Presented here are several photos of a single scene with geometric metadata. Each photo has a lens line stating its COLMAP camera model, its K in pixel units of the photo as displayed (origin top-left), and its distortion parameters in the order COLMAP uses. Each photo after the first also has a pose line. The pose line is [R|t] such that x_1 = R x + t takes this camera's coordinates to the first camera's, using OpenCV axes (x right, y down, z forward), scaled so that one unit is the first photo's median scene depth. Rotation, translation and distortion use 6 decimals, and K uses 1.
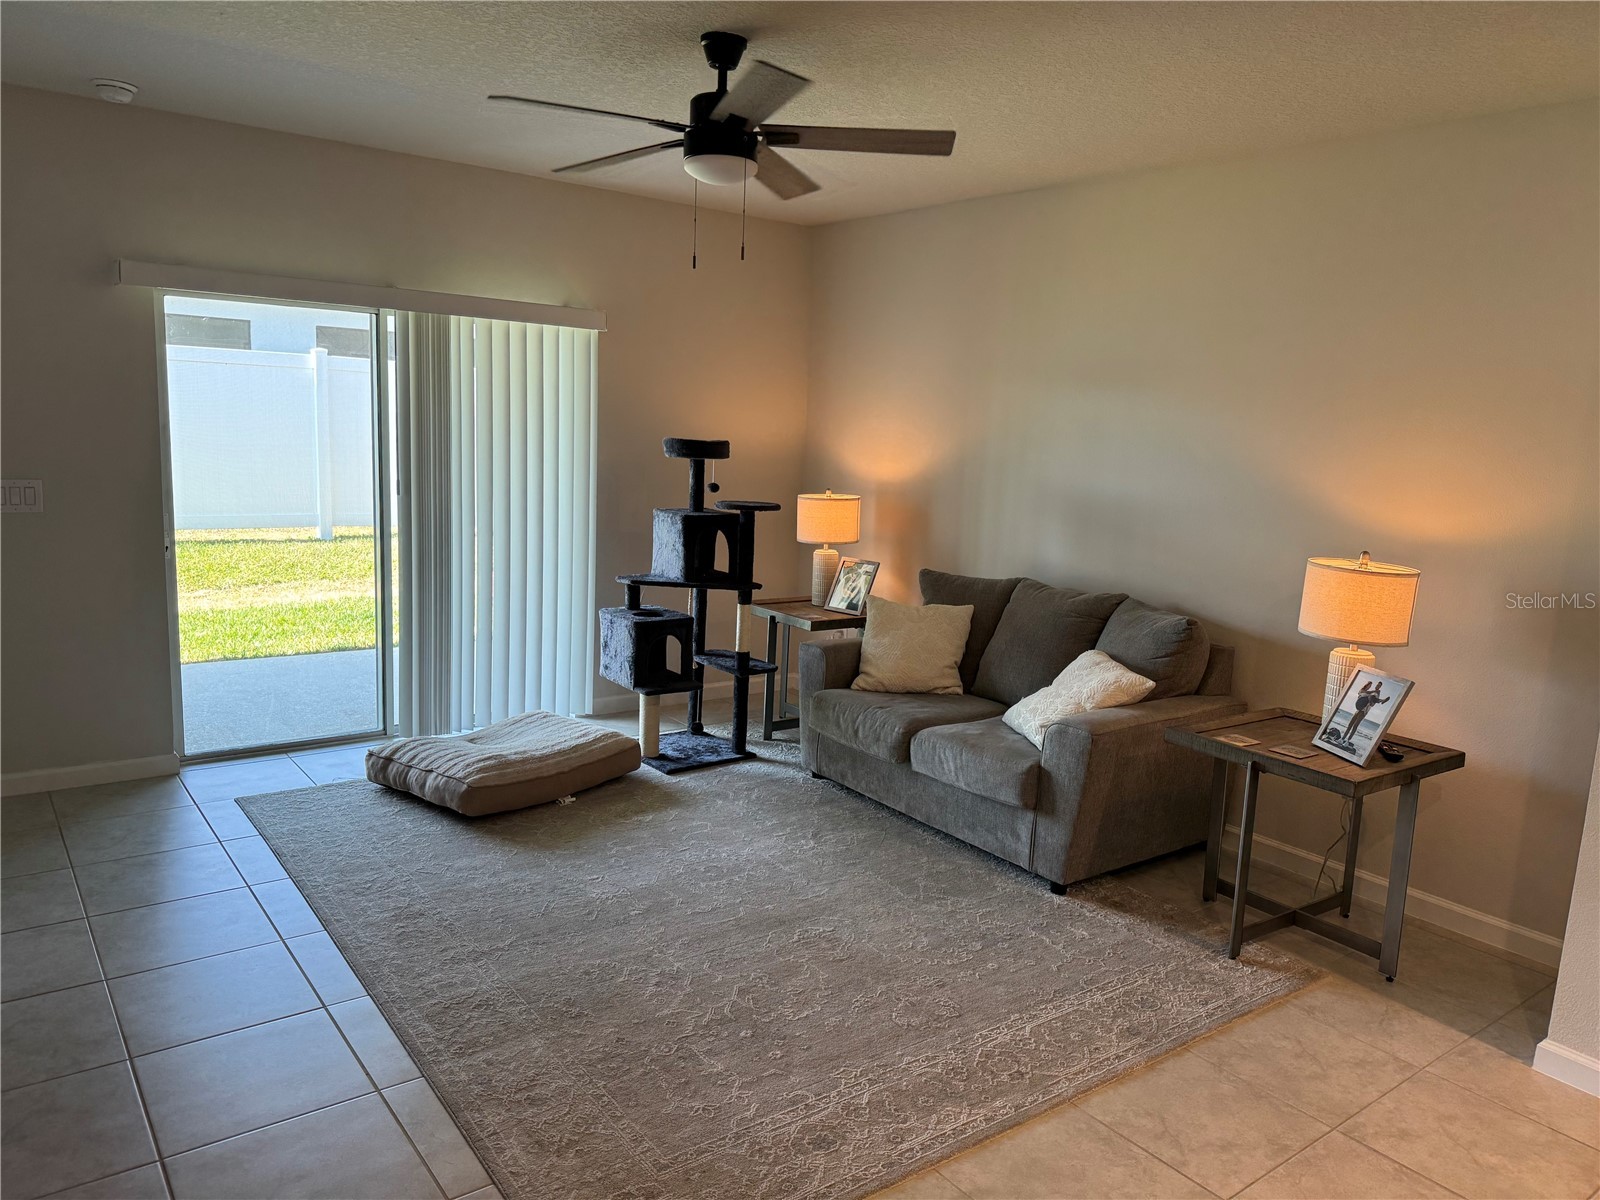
lens RADIAL K [[1121.9, 0, 800.0], [0, 1121.9, 600.0], [0, 0, 1]] dist [0.111198, -0.155620]
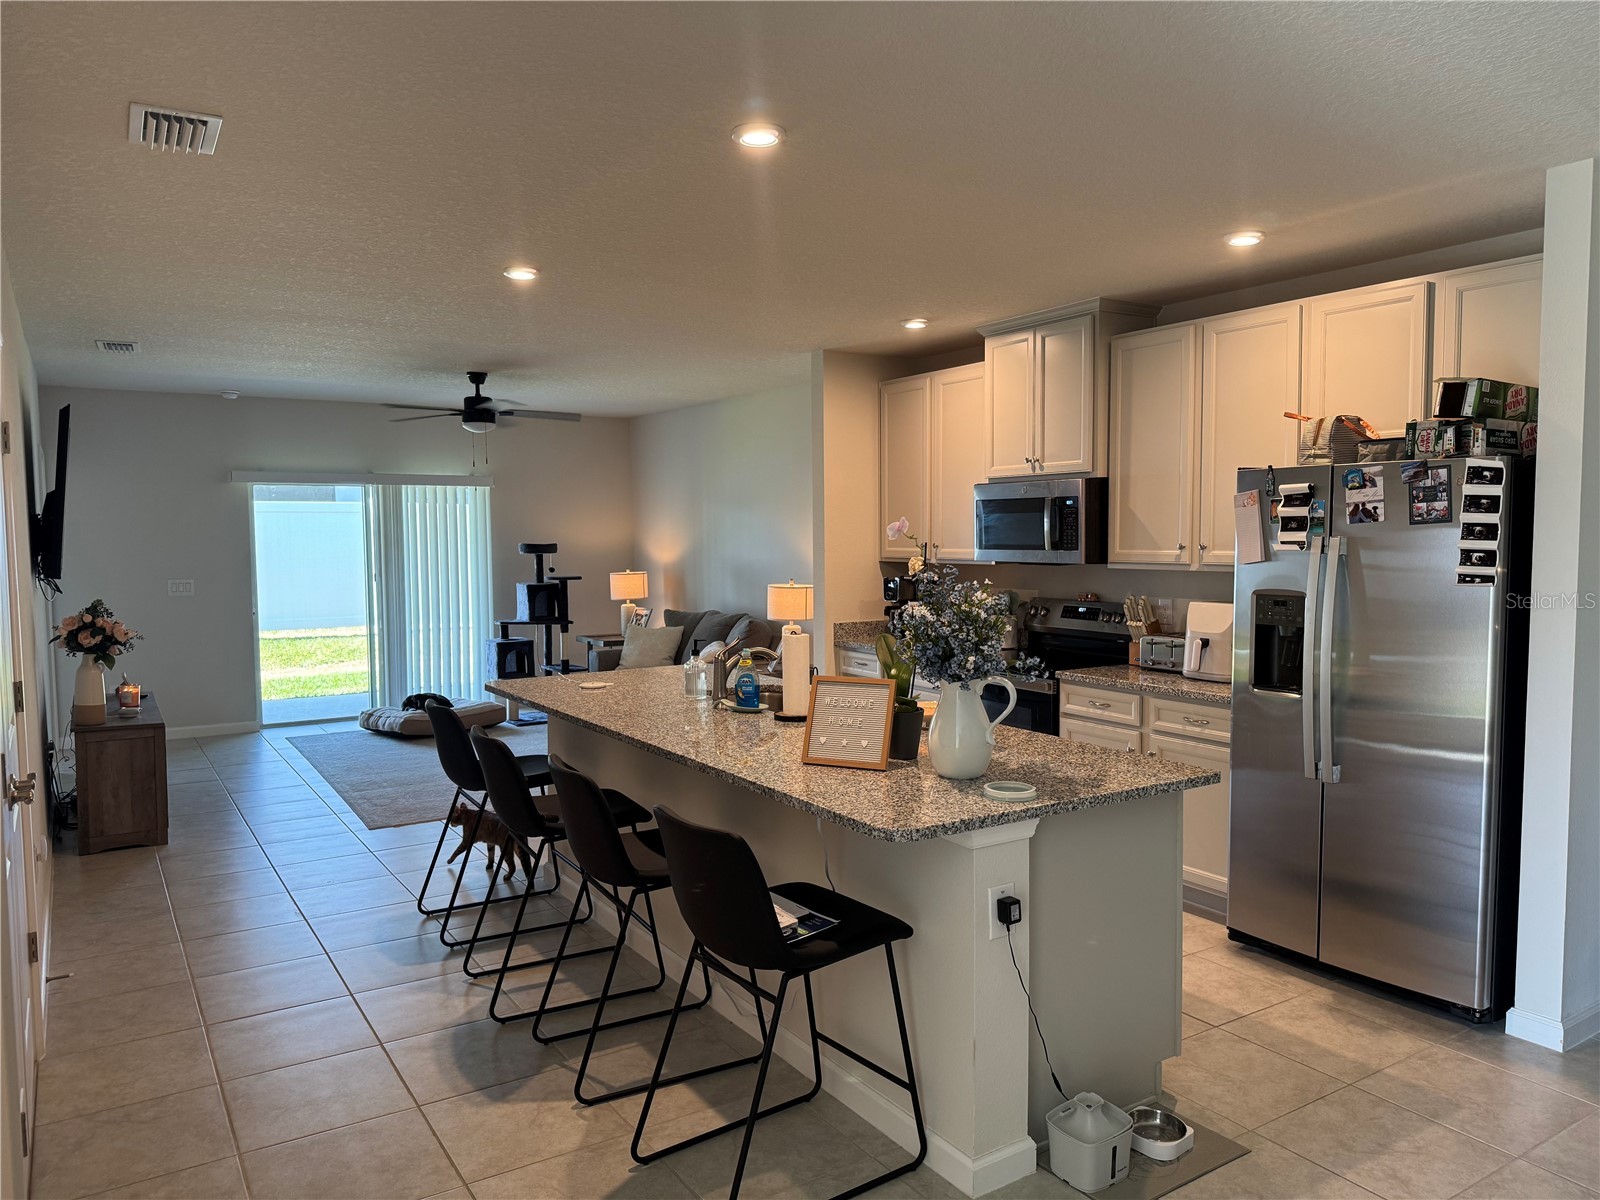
lens RADIAL K [[1121.9, 0, 800.0], [0, 1121.9, 600.0], [0, 0, 1]] dist [0.111198, -0.155620]
pose [[0.995843, -0.047716, -0.077587, 0.478363], [0.039850, 0.994195, -0.099943, 0.150278], [0.081906, 0.096436, 0.991963, -0.780572]]
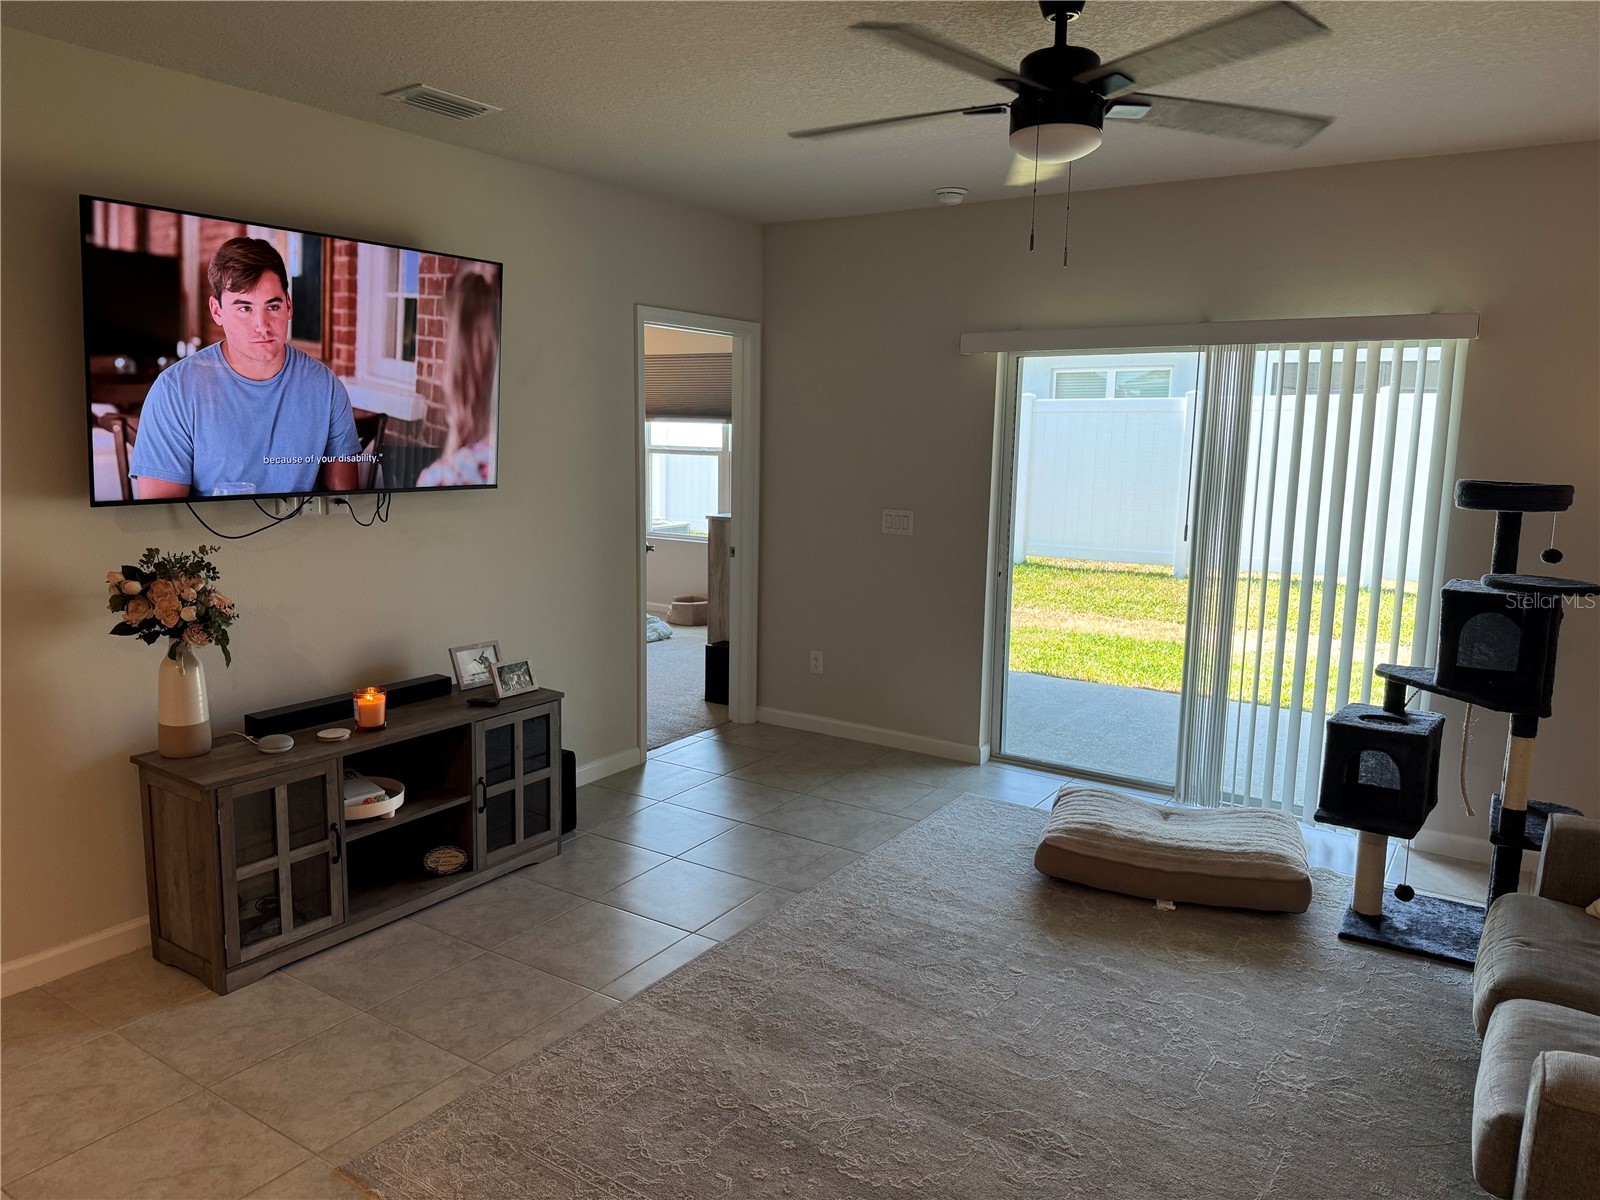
lens RADIAL K [[1121.9, 0, 800.0], [0, 1121.9, 600.0], [0, 0, 1]] dist [0.111198, -0.155620]
pose [[0.325577, 0.103268, -0.939859, 0.431230], [-0.152054, 0.986799, 0.055752, -0.047678], [0.933209, 0.124758, 0.336981, 0.390580]]
